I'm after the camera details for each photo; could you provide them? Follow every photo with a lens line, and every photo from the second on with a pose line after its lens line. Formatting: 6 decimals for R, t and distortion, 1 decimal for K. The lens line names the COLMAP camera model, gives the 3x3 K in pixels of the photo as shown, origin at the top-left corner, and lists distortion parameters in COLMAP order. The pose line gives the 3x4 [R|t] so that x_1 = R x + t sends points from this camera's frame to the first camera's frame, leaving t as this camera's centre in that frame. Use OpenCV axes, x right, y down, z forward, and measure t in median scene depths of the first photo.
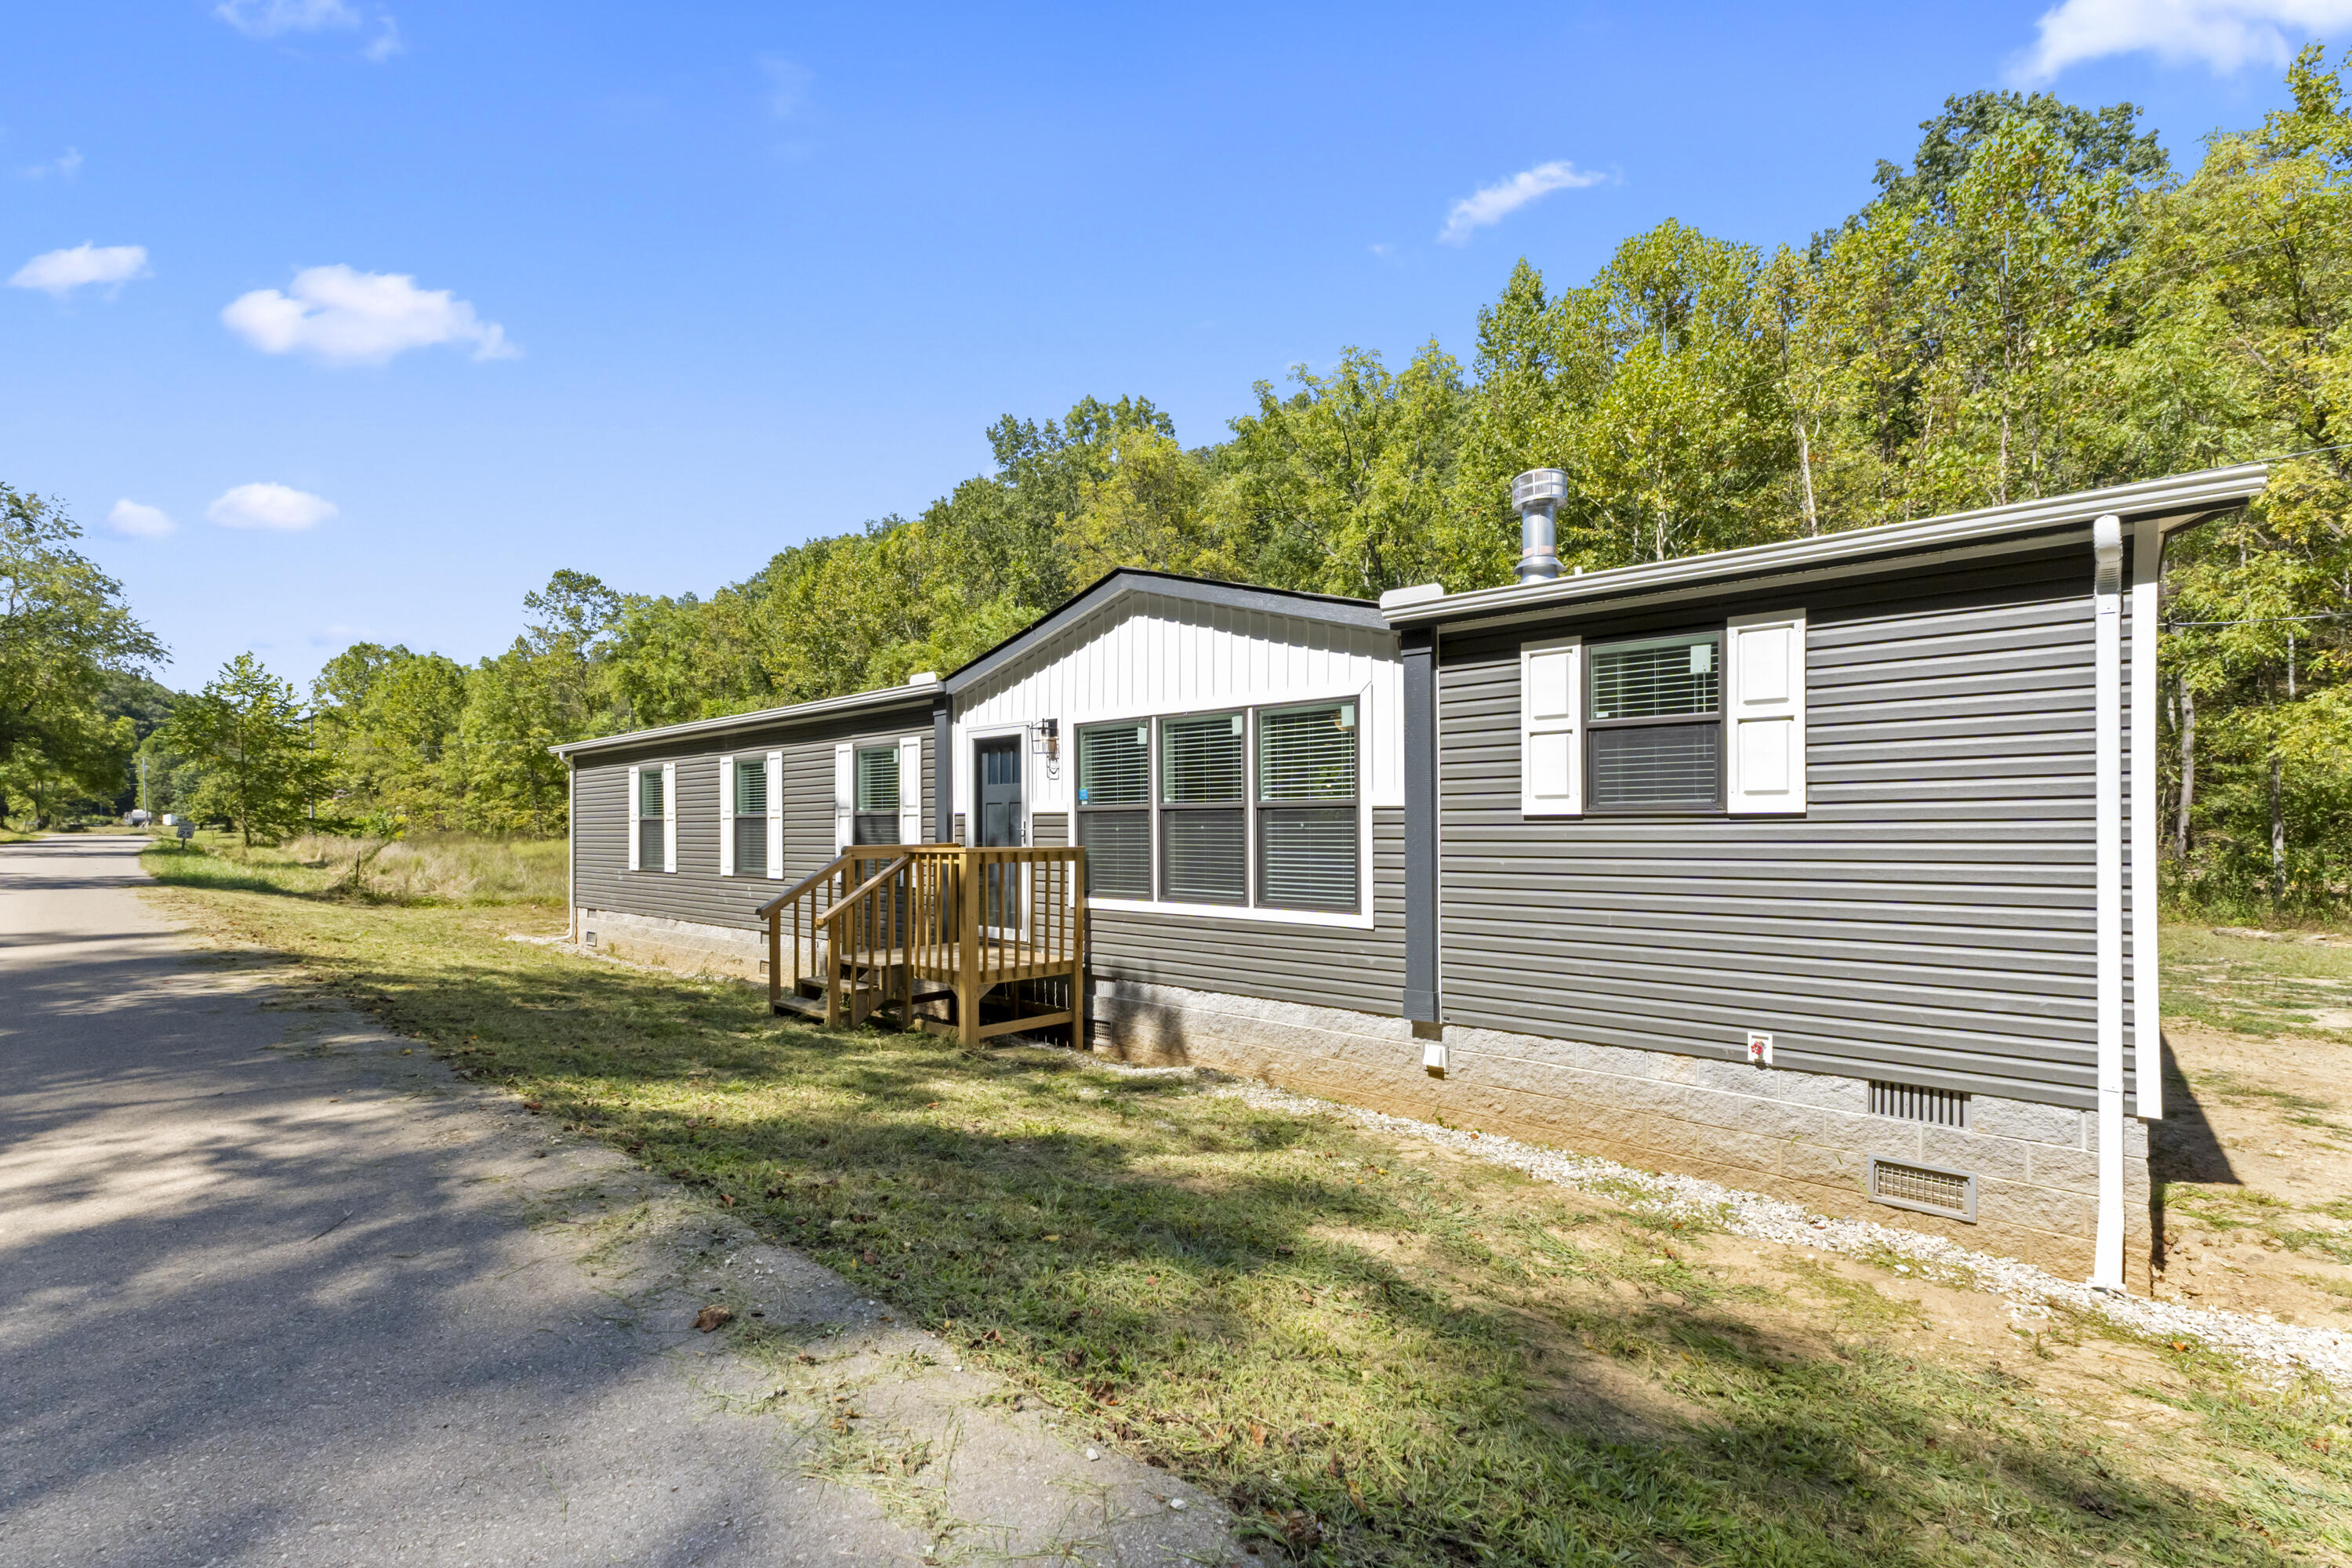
lens RADIAL K [[1007.7, 0, 1191.4], [0, 1007.7, 837.8], [0, 0, 1]] dist [0.002552, 0.000312]
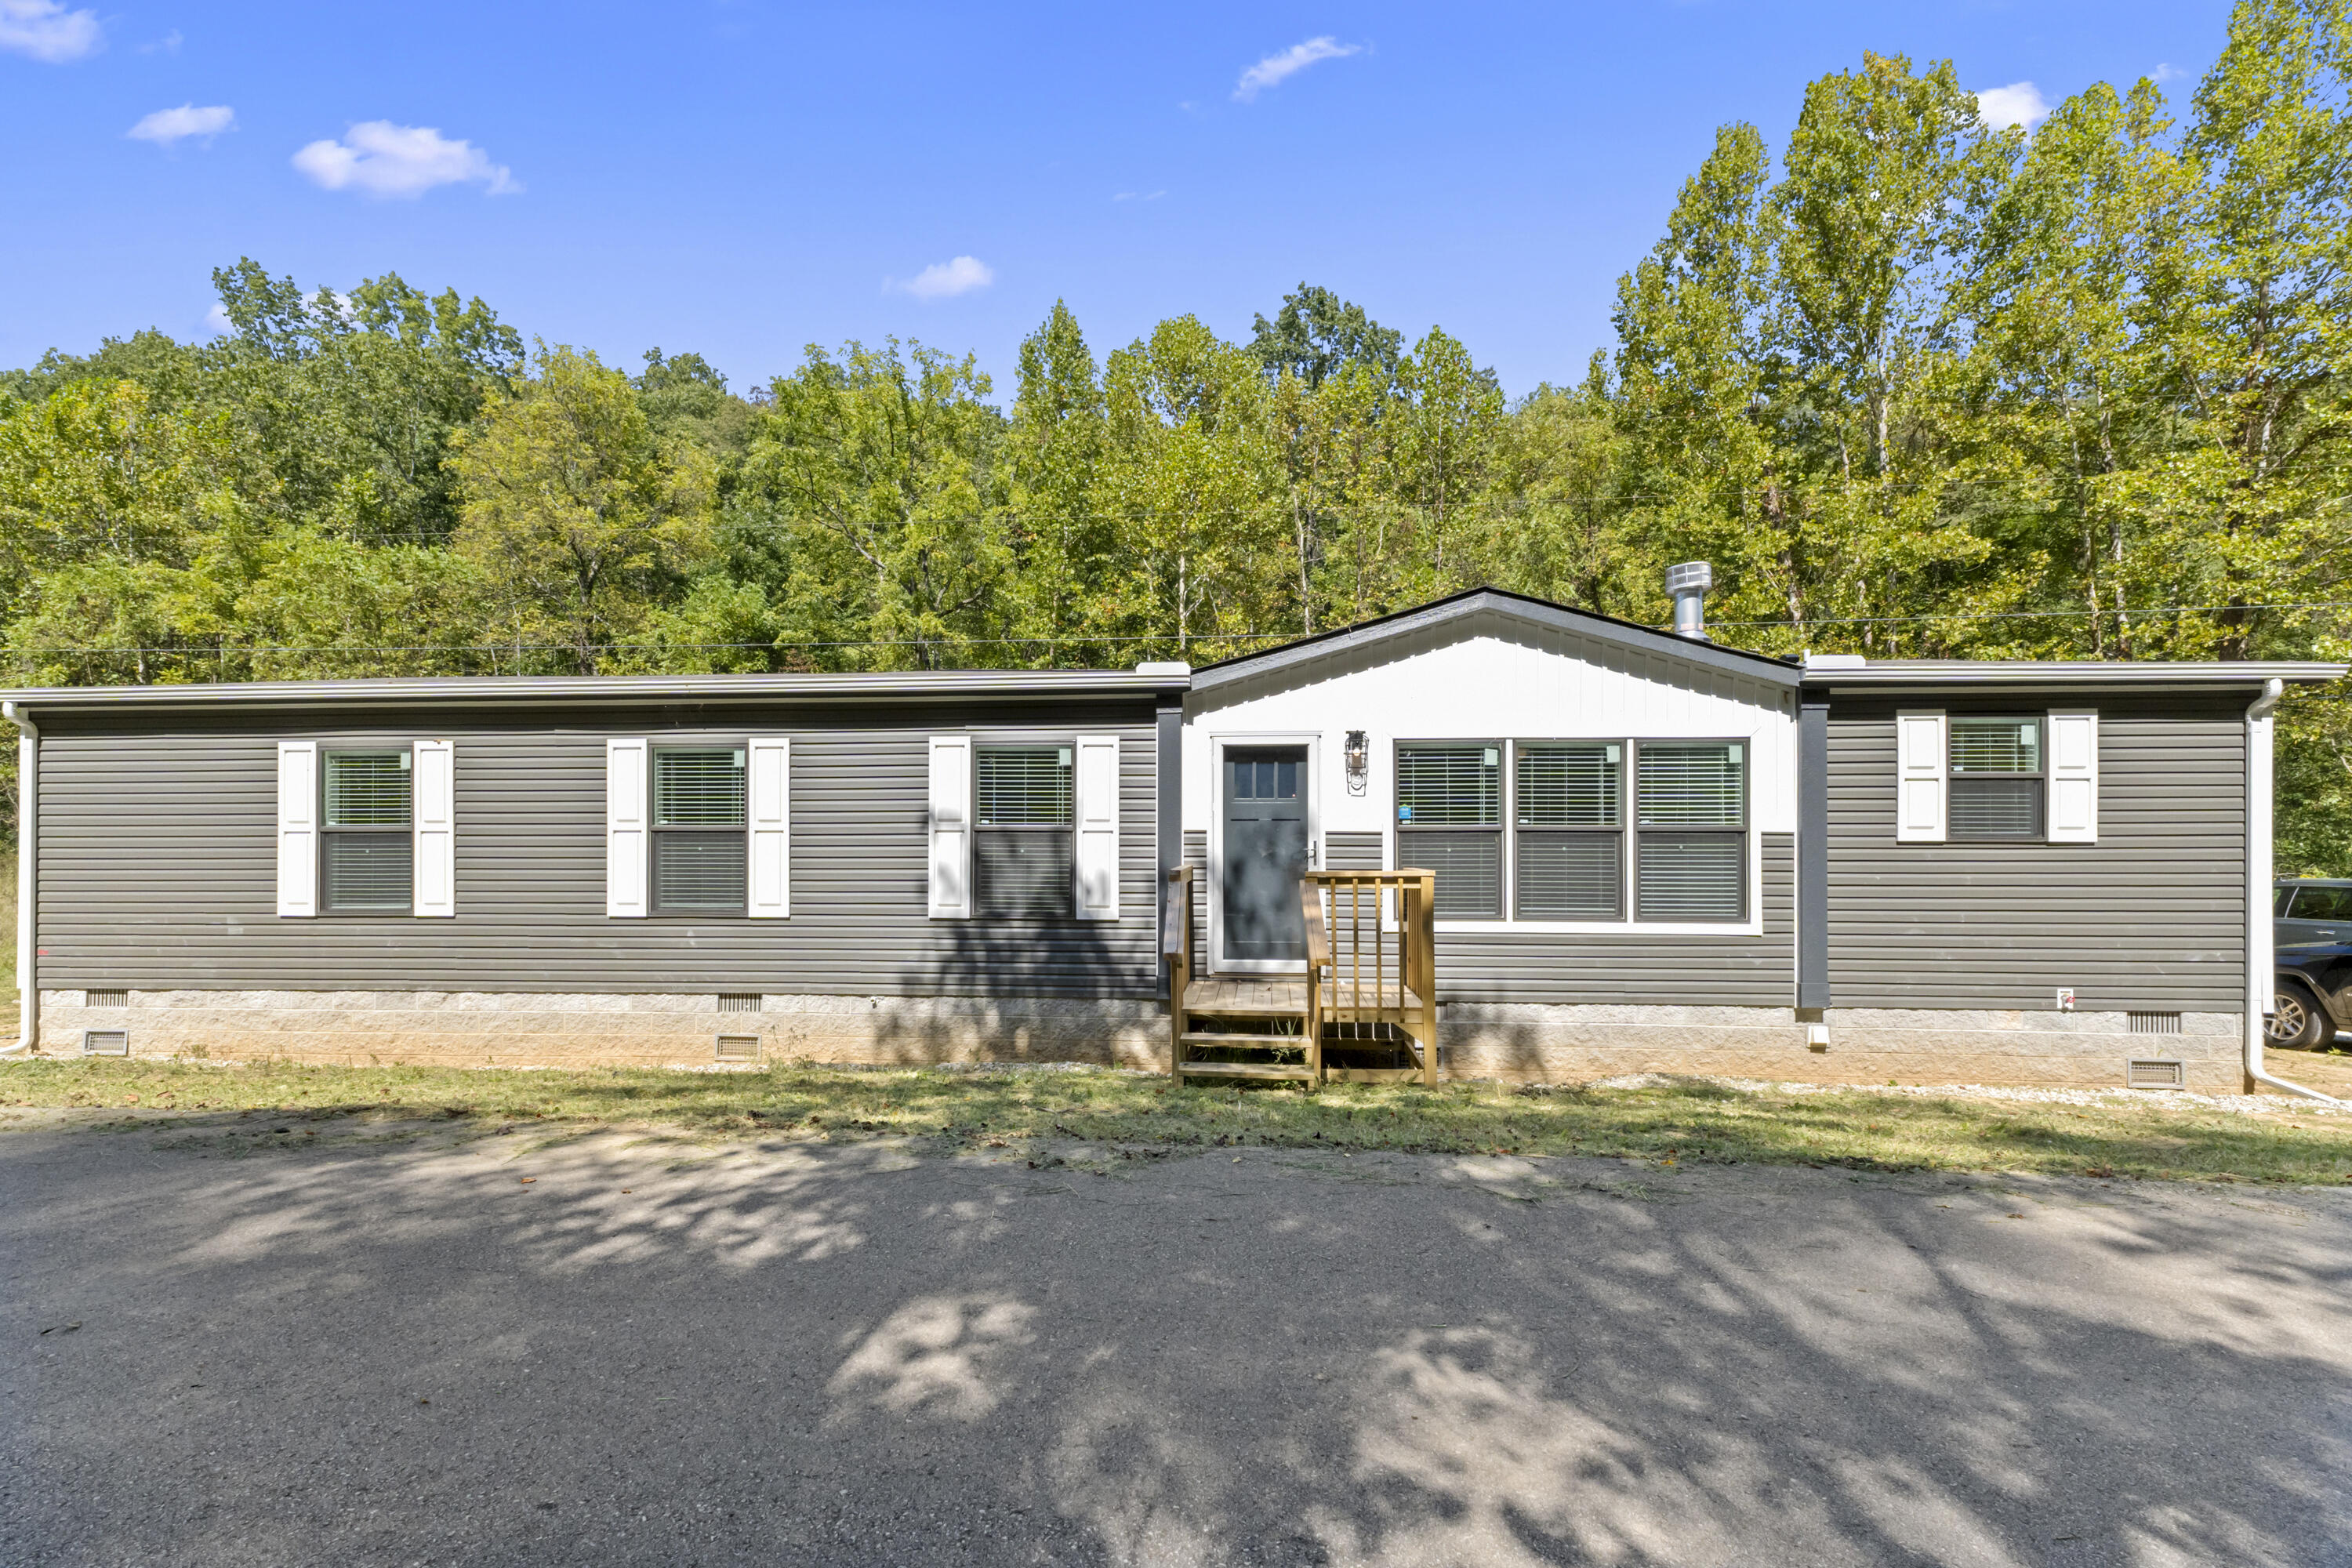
lens RADIAL K [[1011.1, 0, 1187.2], [0, 1011.1, 857.9], [0, 0, 1]] dist [0.004715, -0.000002]
pose [[0.797666, -0.000225, 0.603100, -0.855477], [0.000738, 1.000000, -0.000603, -0.000384], [-0.603099, 0.000926, 0.797666, 0.361206]]
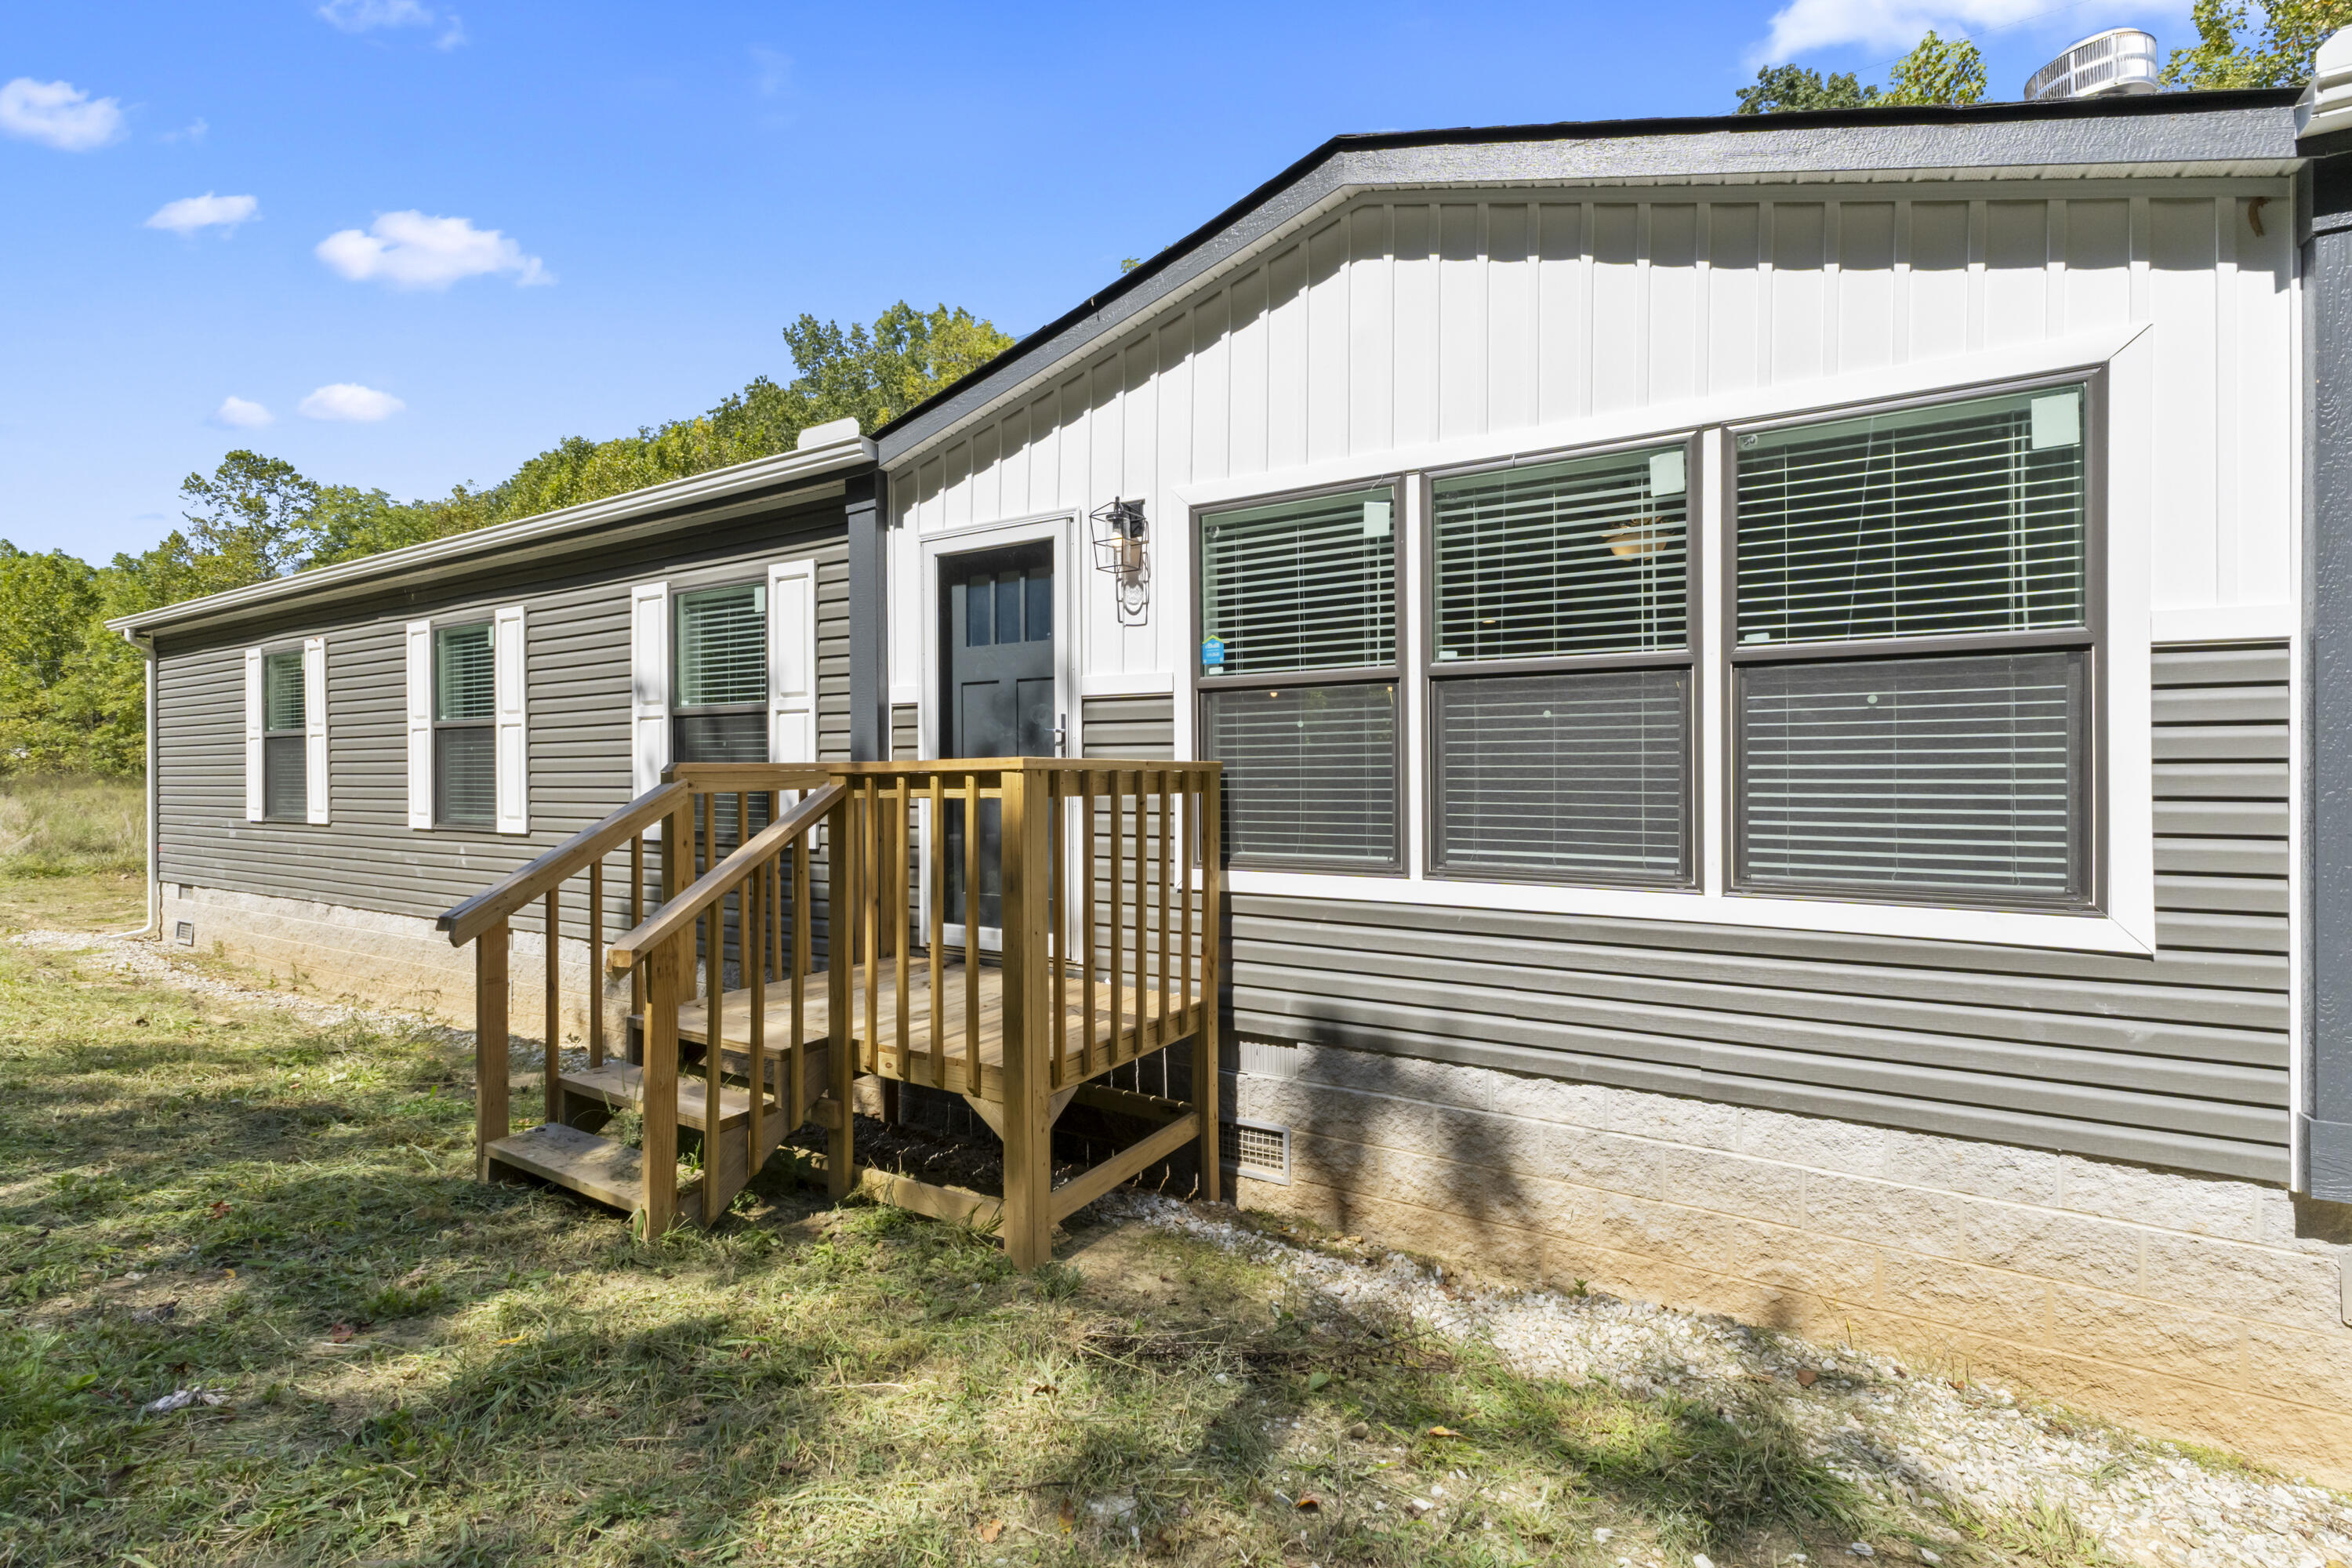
lens RADIAL K [[997.6, 0, 1176.0], [0, 997.6, 784.0], [0, 0, 1]] dist [0.004001, 0.000251]
pose [[0.983478, -0.002660, 0.181009, -0.211232], [0.002287, 0.999995, 0.002271, 0.017848], [-0.181014, -0.001820, 0.983479, 0.541308]]
